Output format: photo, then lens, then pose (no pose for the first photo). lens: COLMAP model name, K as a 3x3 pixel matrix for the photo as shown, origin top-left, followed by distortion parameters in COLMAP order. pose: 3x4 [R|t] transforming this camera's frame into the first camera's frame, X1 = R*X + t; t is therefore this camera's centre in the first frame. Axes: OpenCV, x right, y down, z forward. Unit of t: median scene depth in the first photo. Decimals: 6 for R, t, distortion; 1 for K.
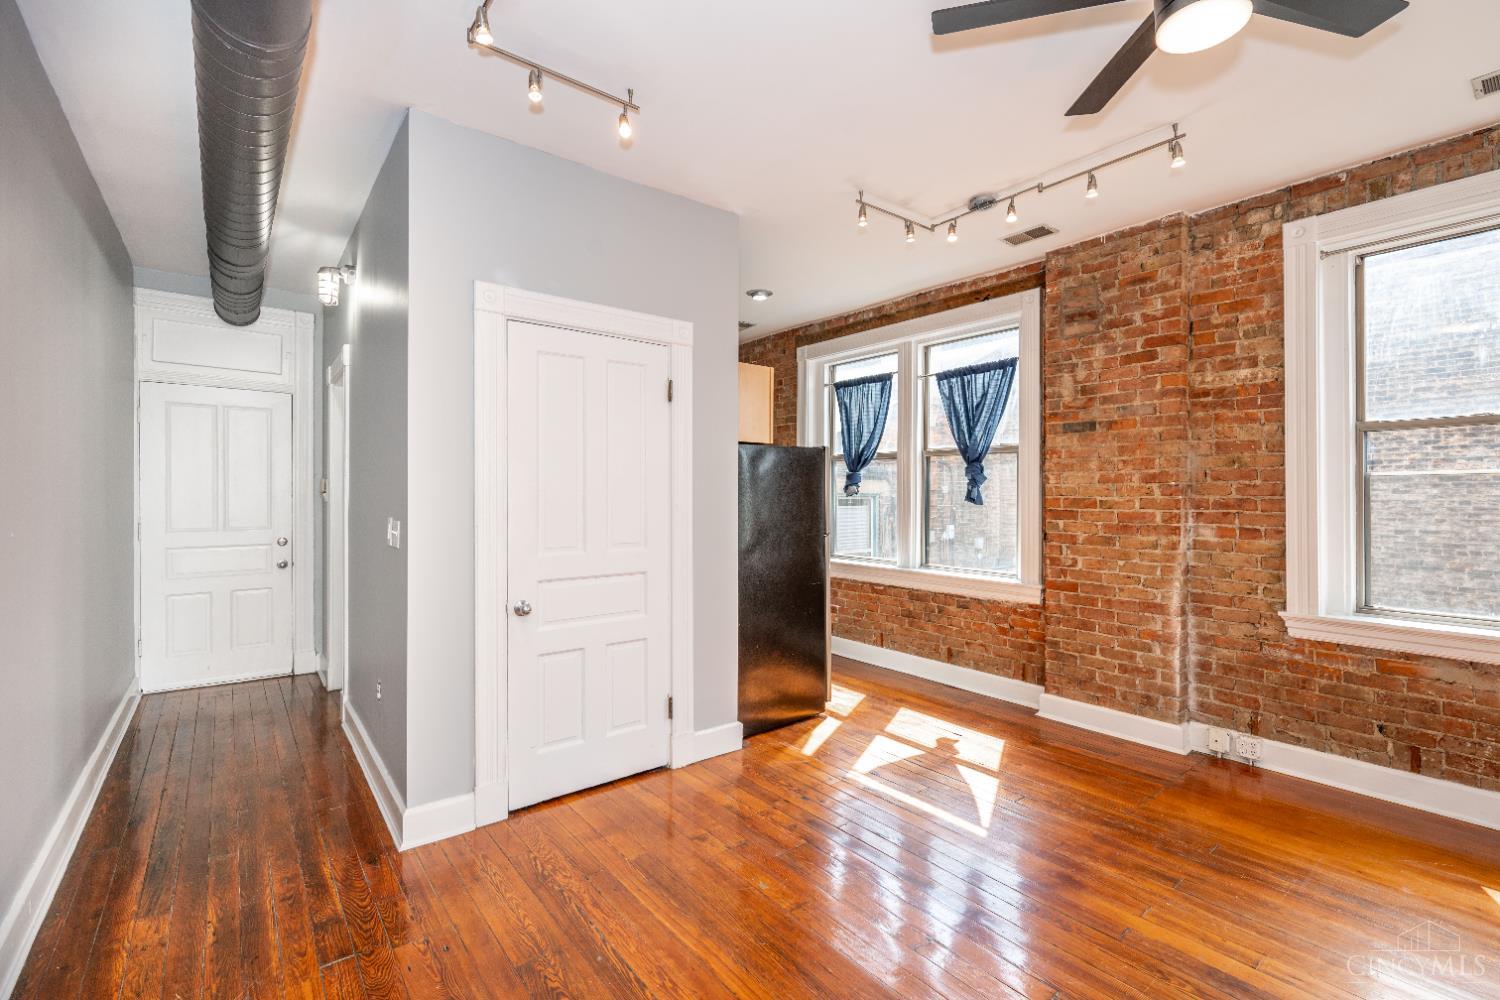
lens RADIAL K [[658.0, 0, 747.7], [0, 658.0, 494.6], [0, 0, 1]] dist [-0.002468, 0.000304]
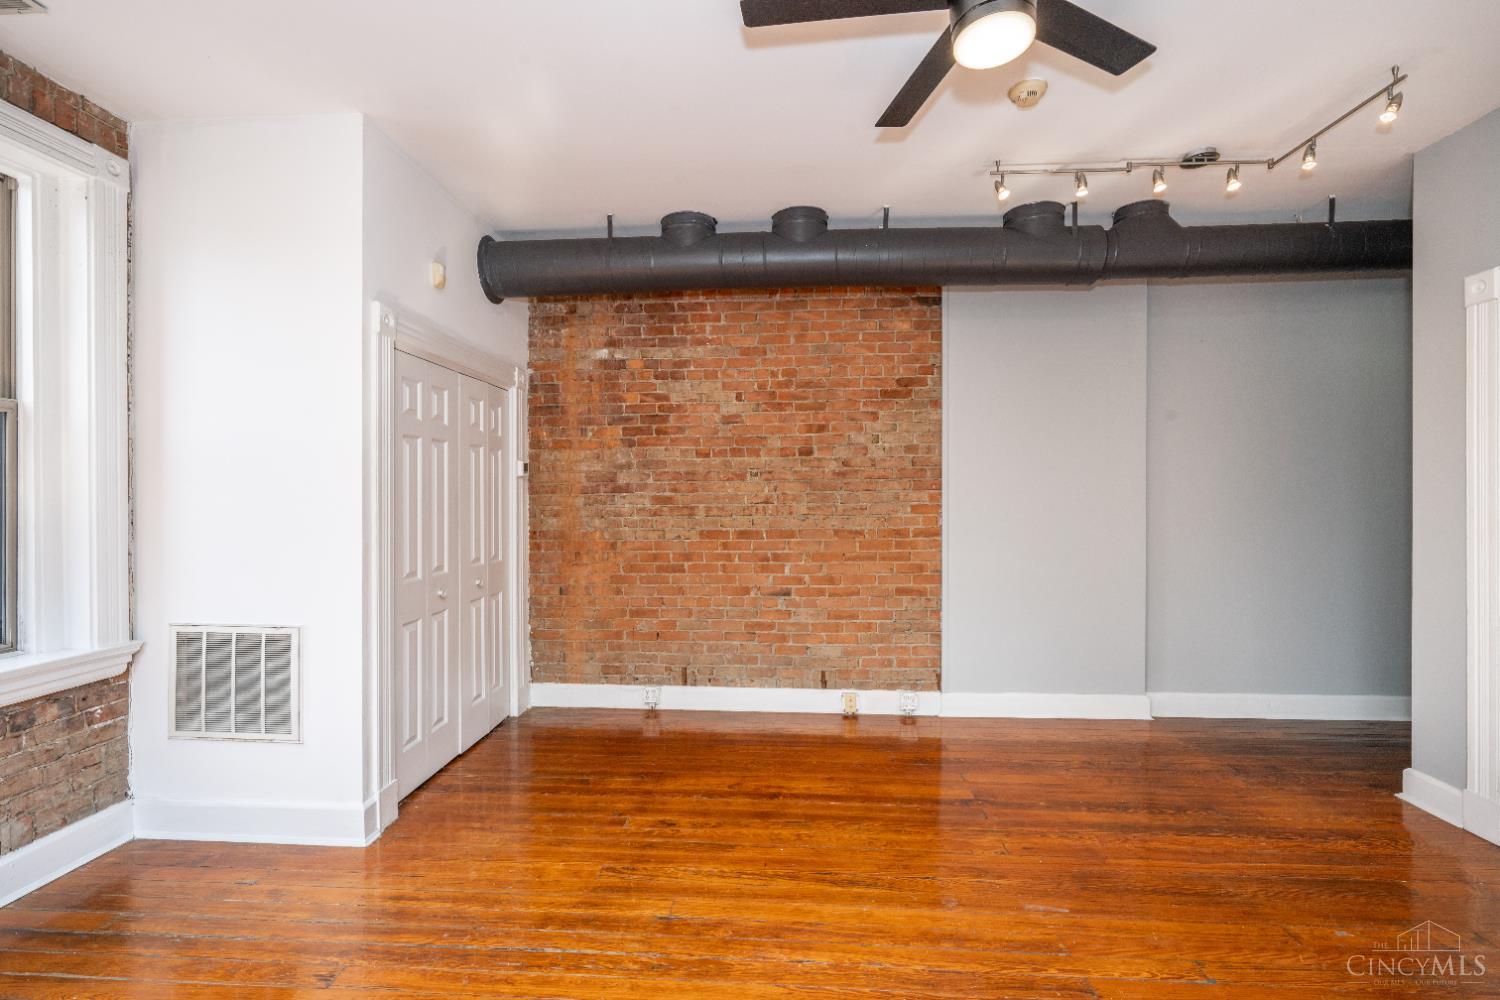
lens RADIAL K [[636.3, 0, 745.6], [0, 636.3, 495.4], [0, 0, 1]] dist [-0.001755, -0.000049]
pose [[-0.667171, 0.001777, -0.744902, 0.794962], [-0.000325, 0.999996, 0.002676, 0.000514], [0.744904, 0.002027, -0.667168, 0.643212]]
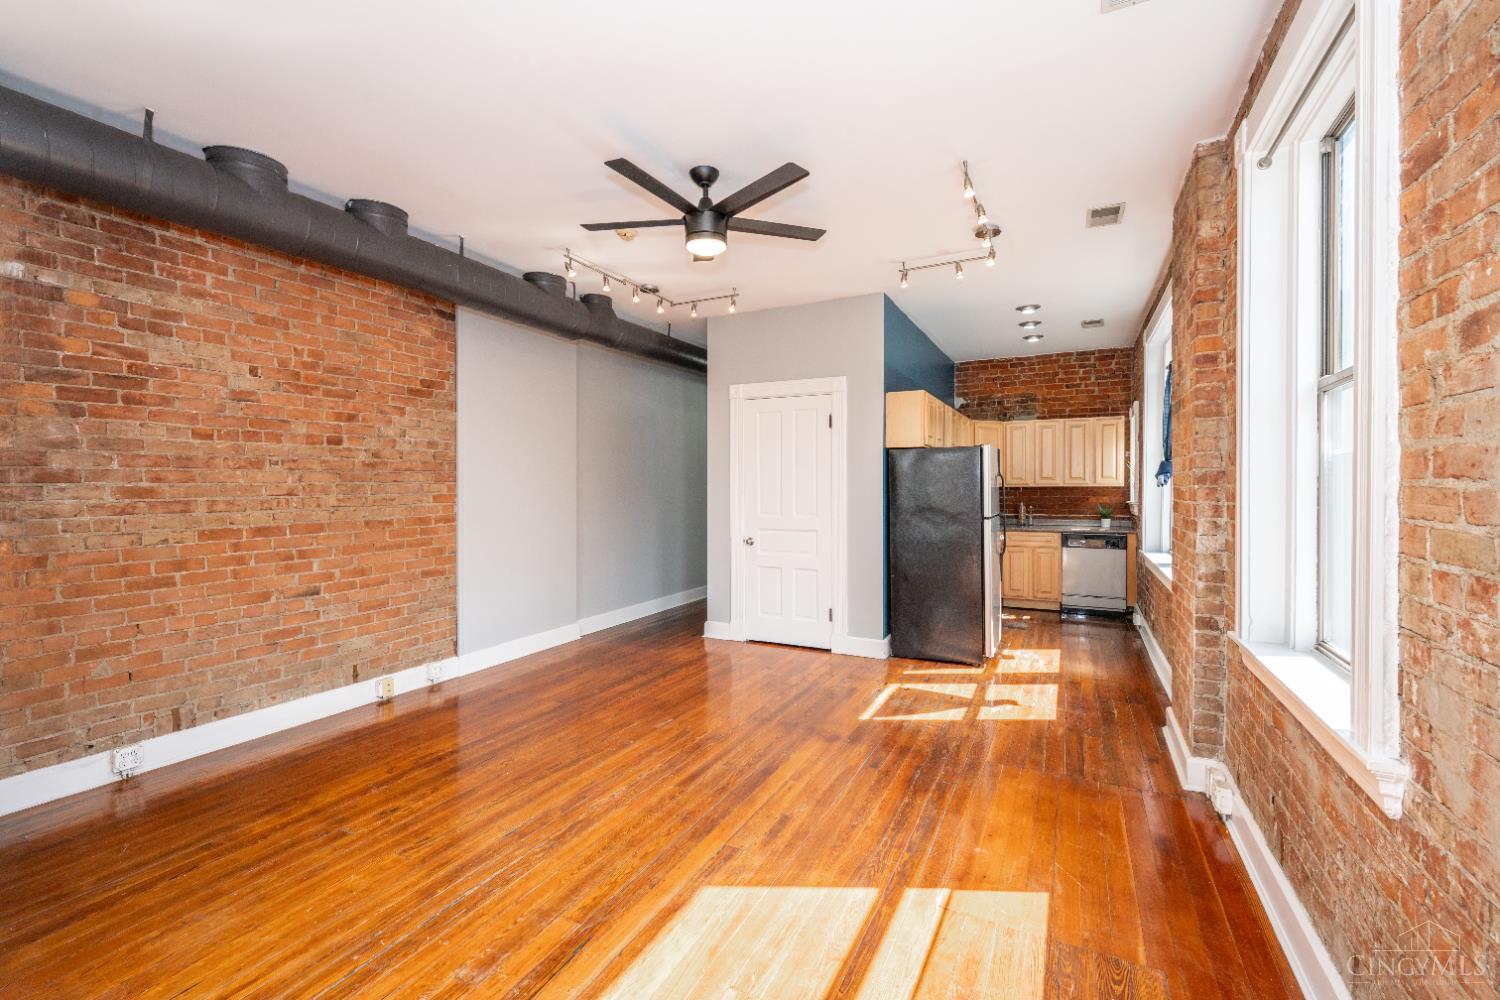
lens RADIAL K [[636.3, 0, 750.0], [0, 636.3, 493.3], [0, 0, 1]] dist [-0.001755, -0.000049]
pose [[0.419891, 0.009783, -0.907522, 1.162968], [0.000318, 0.999940, 0.010927, 0.003724], [0.907575, -0.004877, 0.419863, 0.144614]]
